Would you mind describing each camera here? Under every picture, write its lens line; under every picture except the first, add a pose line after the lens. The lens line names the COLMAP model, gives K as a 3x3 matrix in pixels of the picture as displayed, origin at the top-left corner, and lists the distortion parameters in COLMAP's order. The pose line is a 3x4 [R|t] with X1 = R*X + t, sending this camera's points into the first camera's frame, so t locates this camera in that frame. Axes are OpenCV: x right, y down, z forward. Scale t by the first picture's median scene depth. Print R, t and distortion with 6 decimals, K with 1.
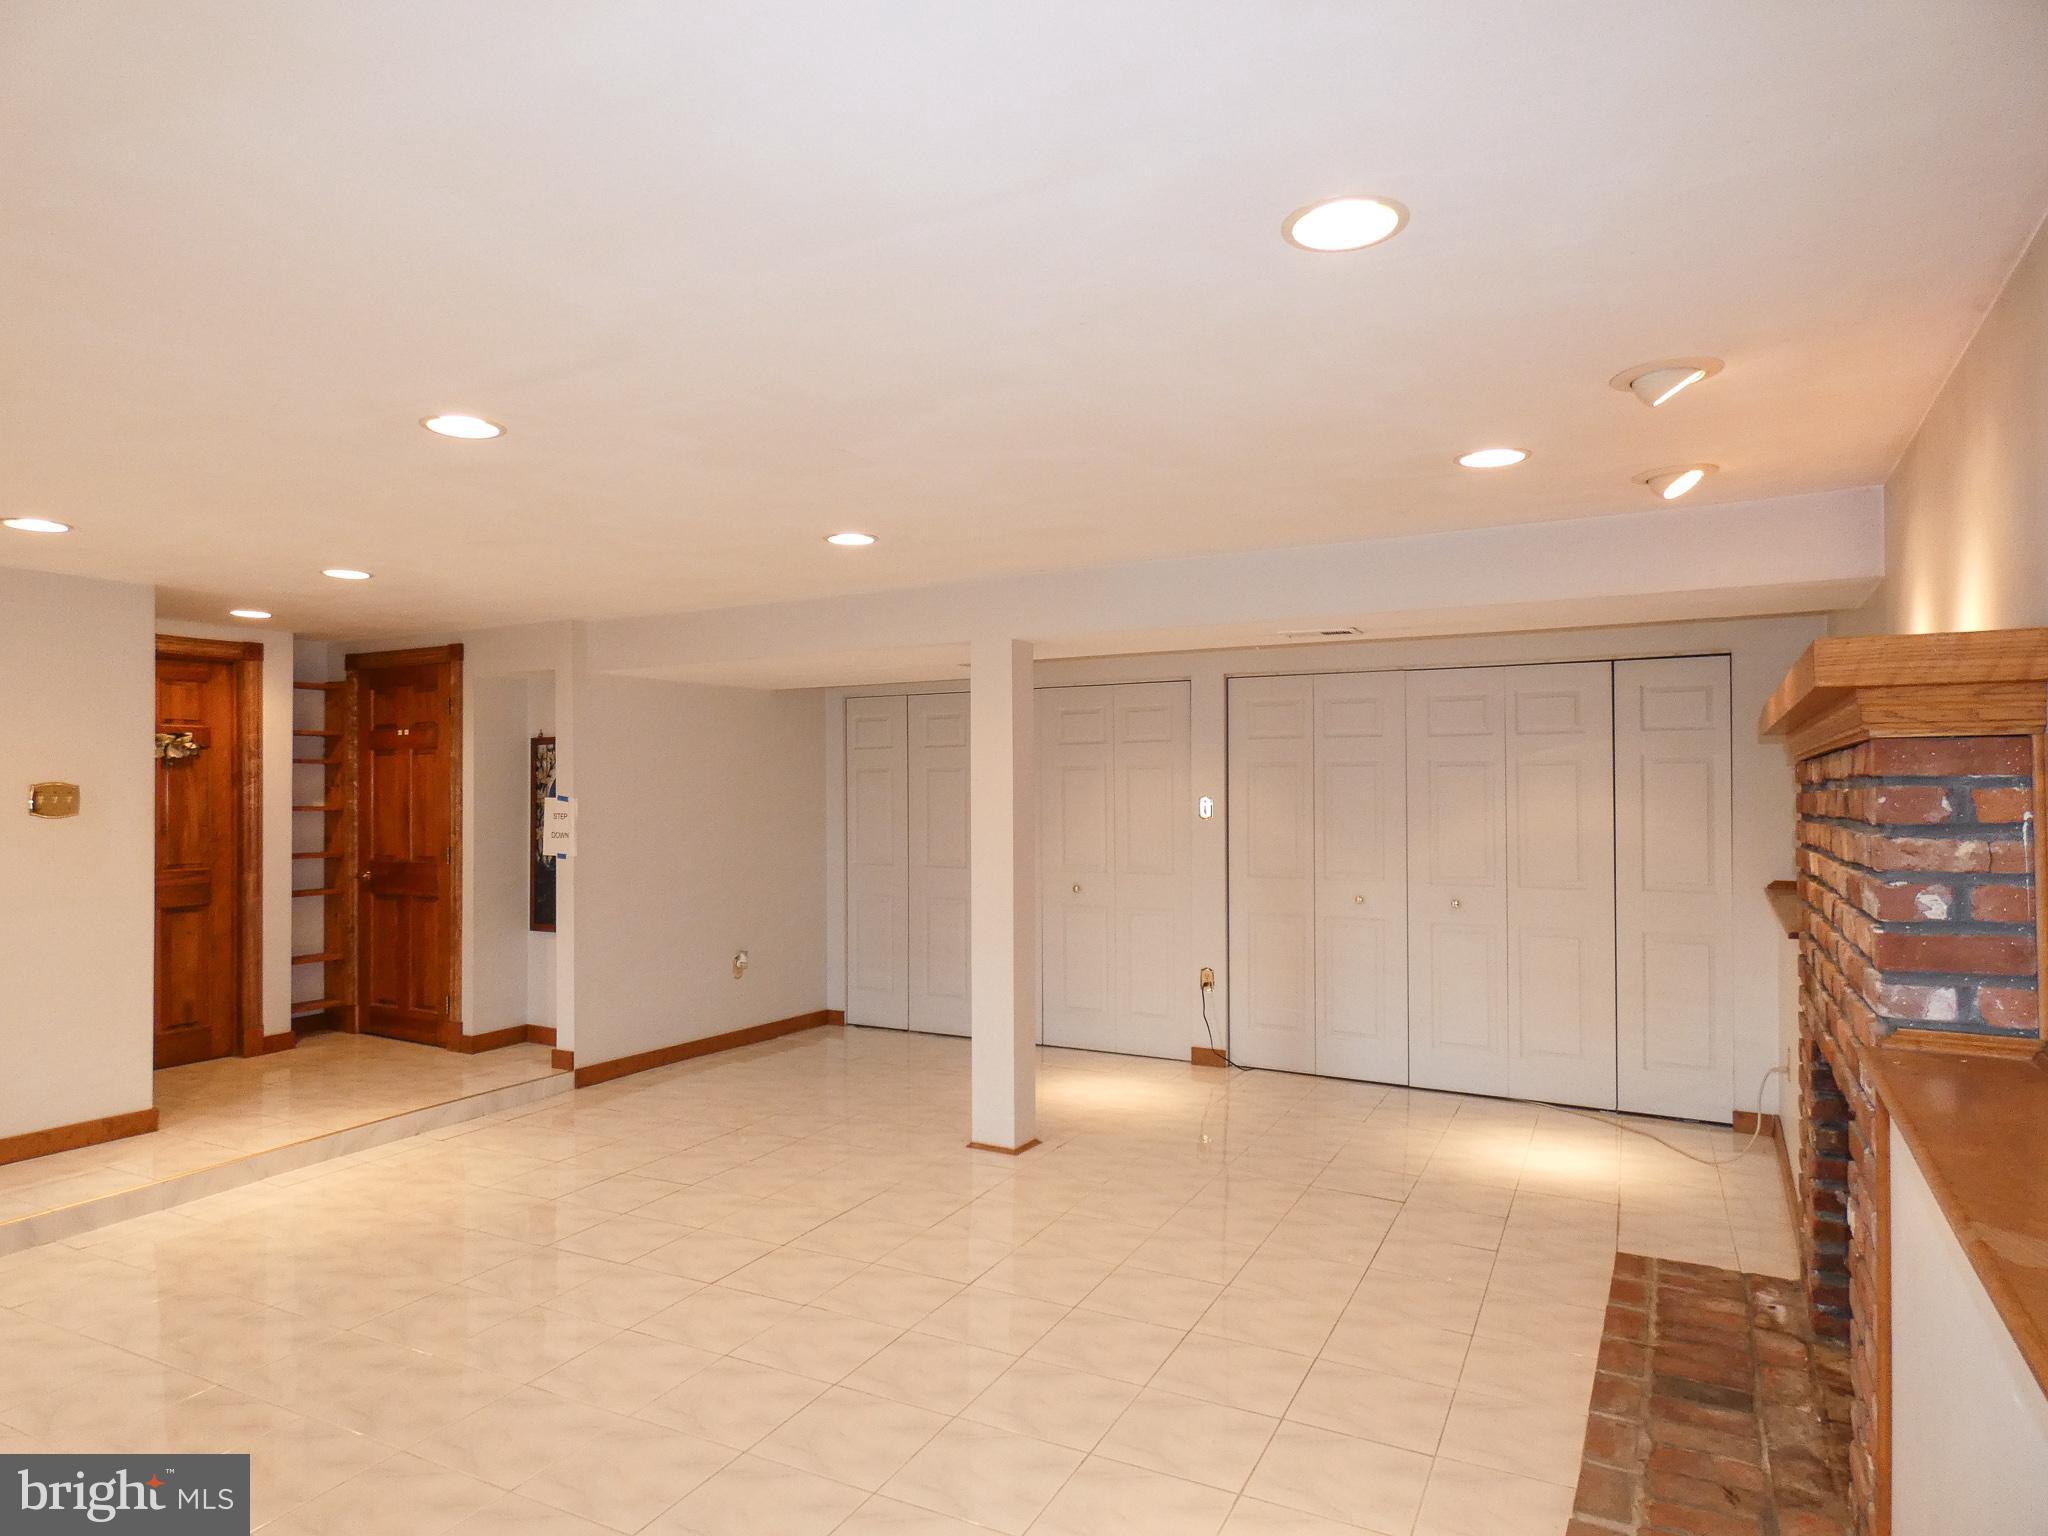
lens RADIAL K [[1239.5, 0, 1005.9], [0, 1239.5, 757.2], [0, 0, 1]] dist [0.004470, -0.001192]
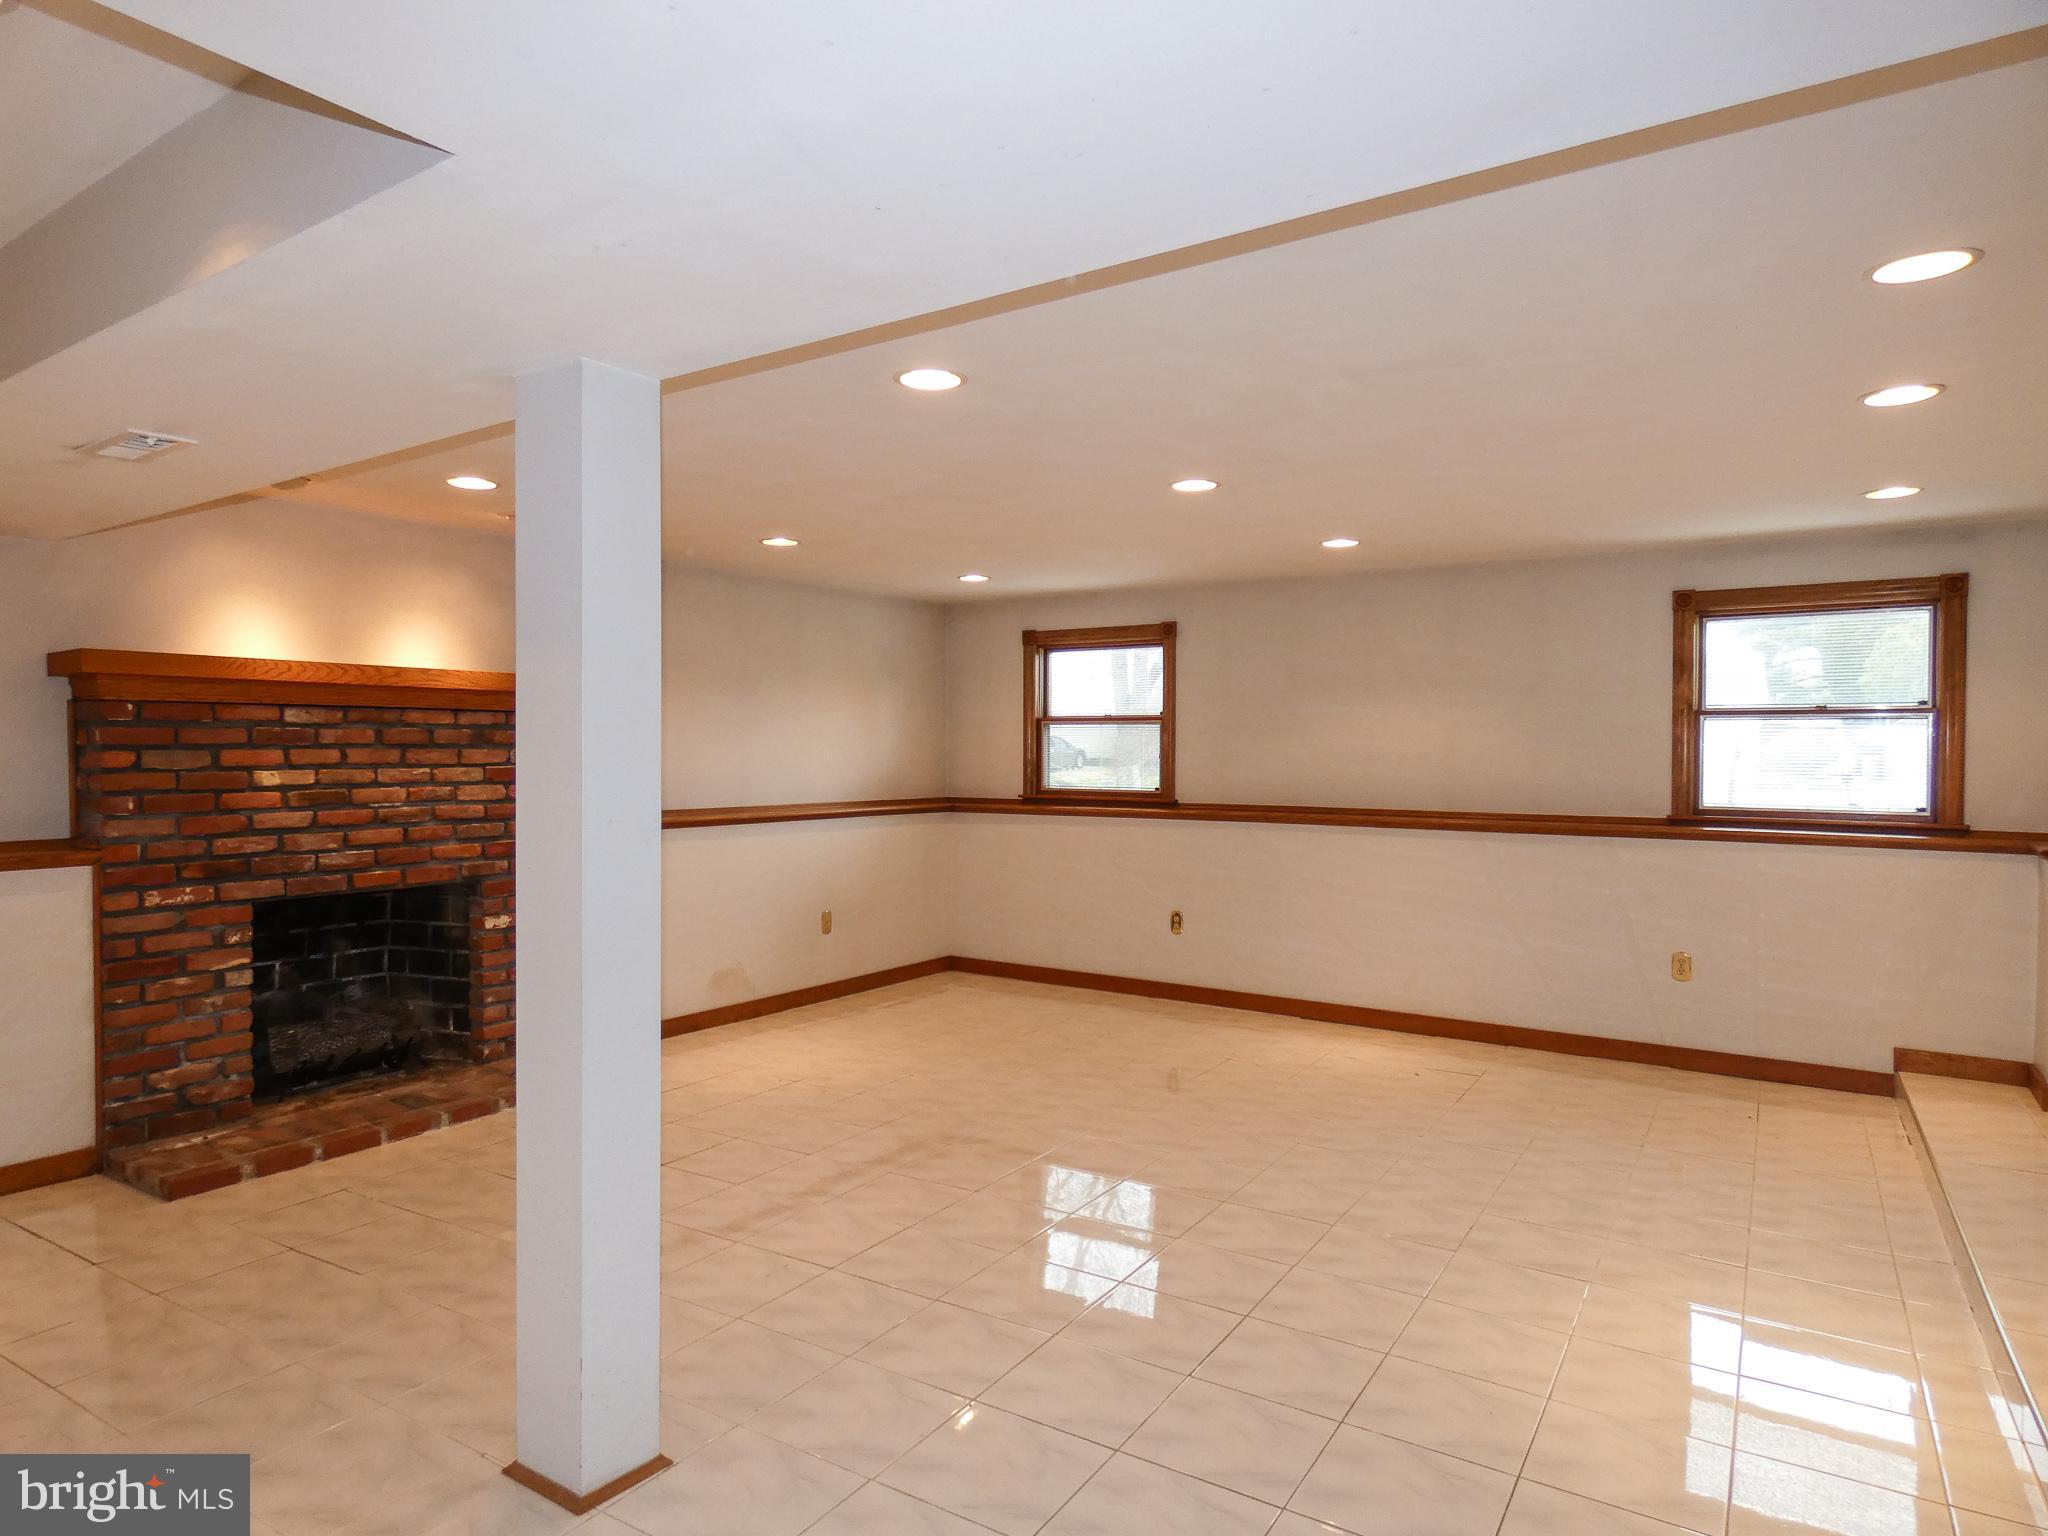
lens RADIAL K [[1239.5, 0, 1010.1], [0, 1239.5, 773.7], [0, 0, 1]] dist [0.004470, -0.001192]
pose [[-0.995379, -0.001513, 0.096017, -0.173640], [-0.001934, 0.999989, -0.004294, 0.045101], [-0.096009, -0.004460, -0.995370, 1.218118]]
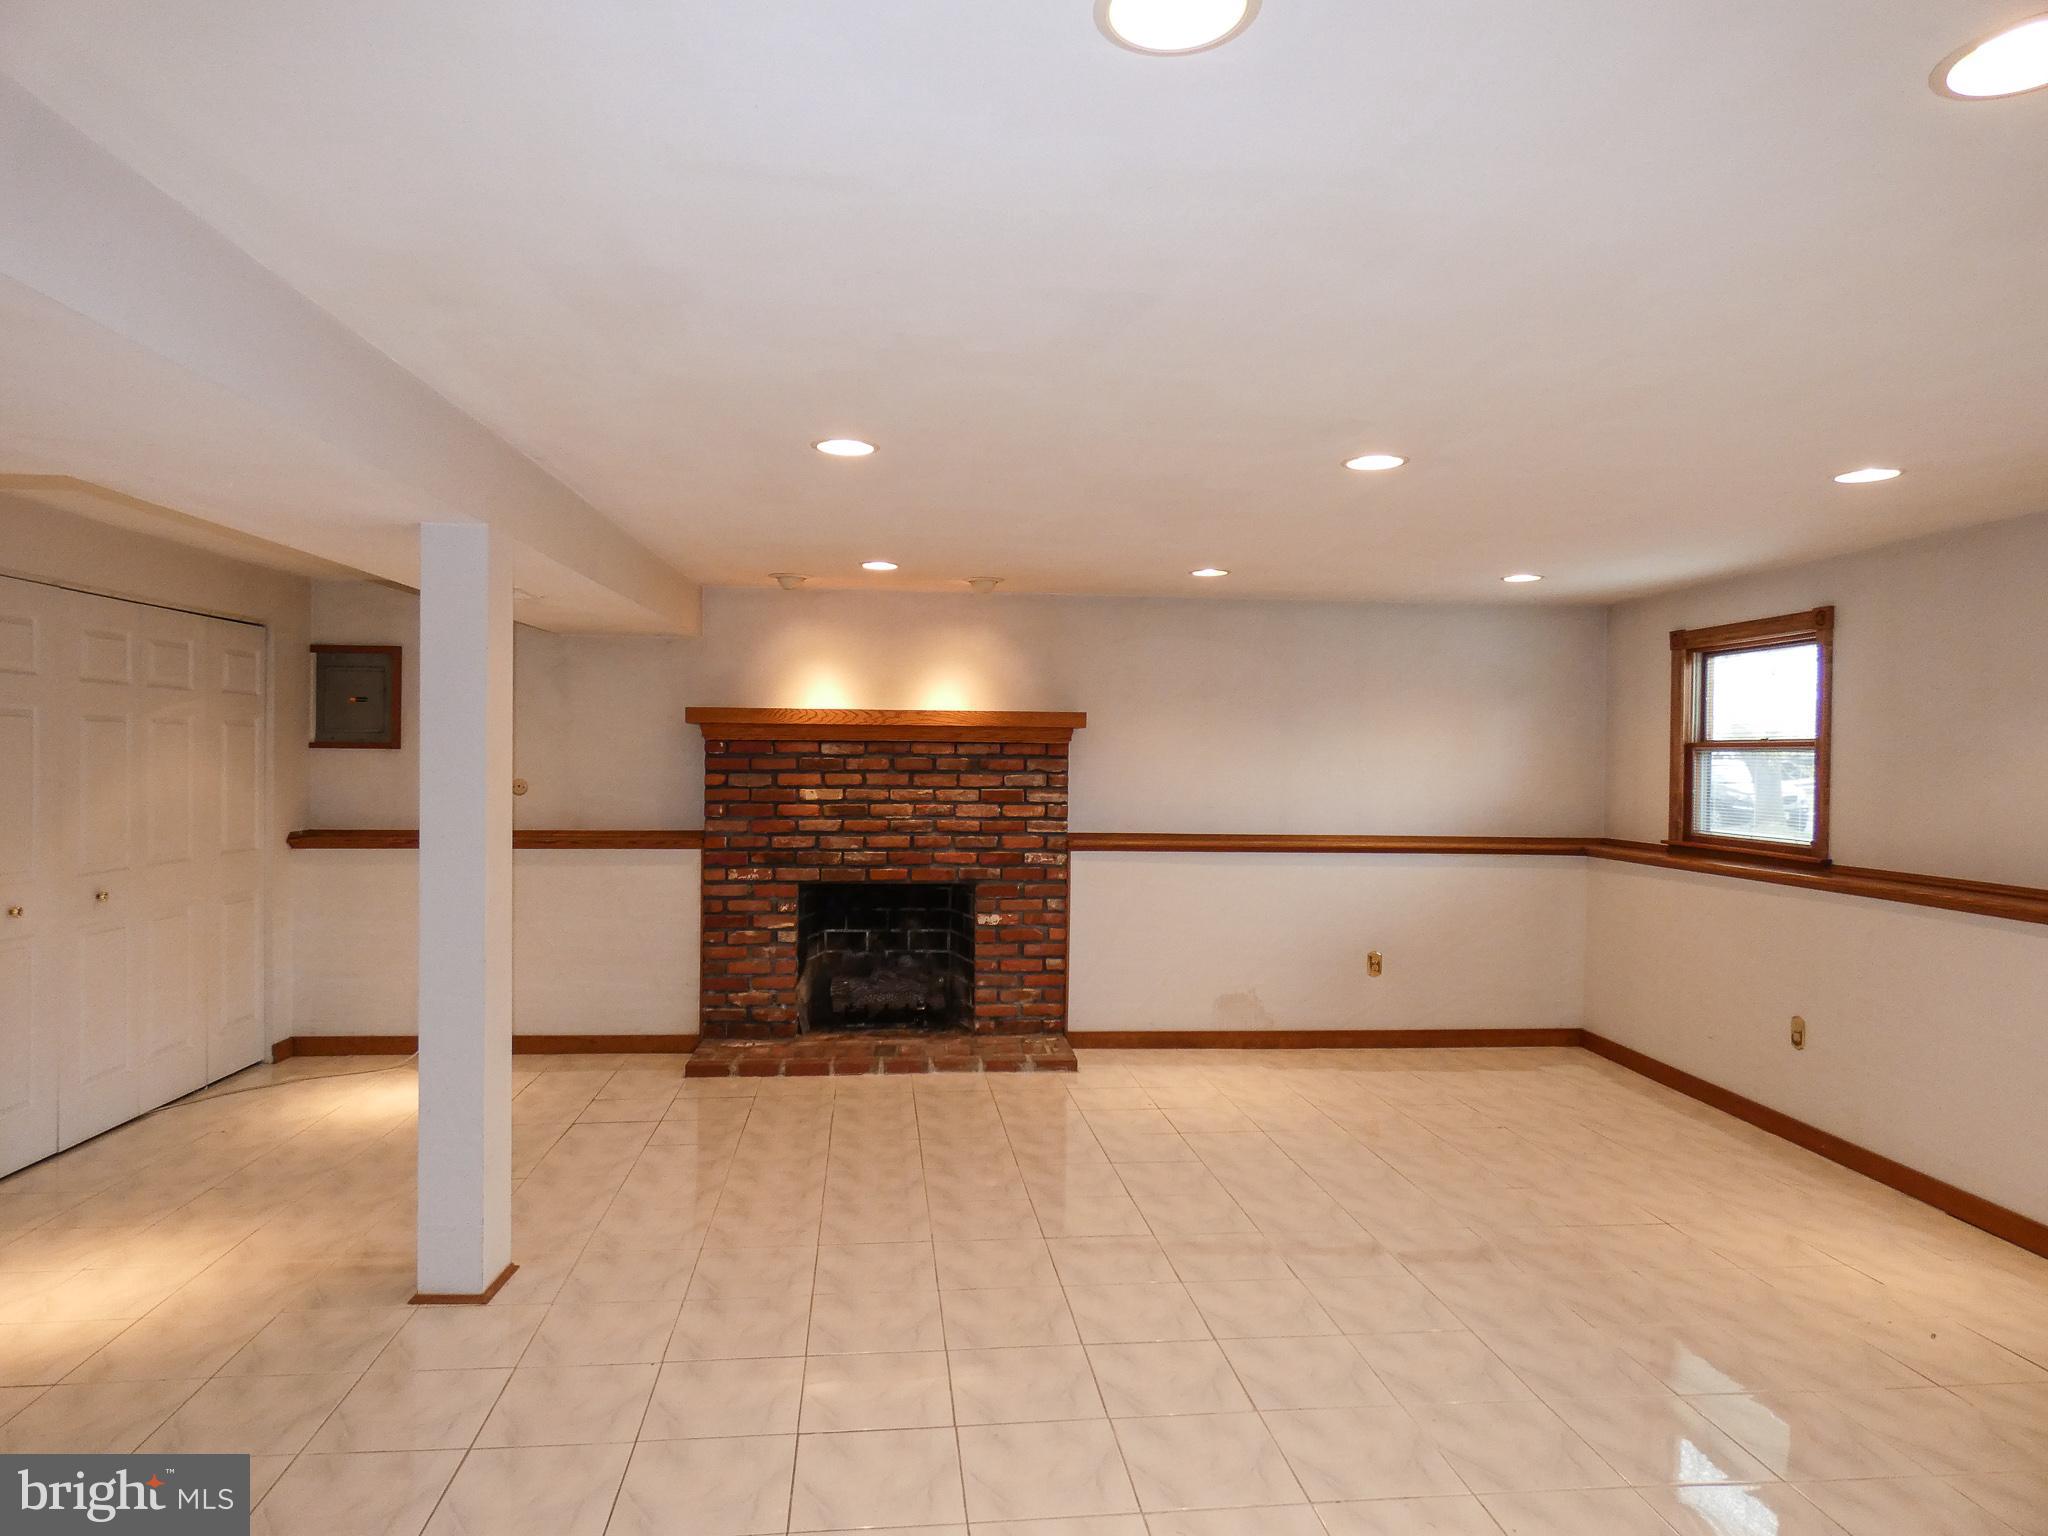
lens RADIAL K [[1239.5, 0, 1015.1], [0, 1239.5, 767.6], [0, 0, 1]] dist [0.004470, -0.001192]
pose [[-0.552769, -0.012629, 0.833239, -0.606271], [-0.029239, 0.999563, -0.004247, 0.022704], [-0.832822, -0.026711, -0.552897, 0.947845]]
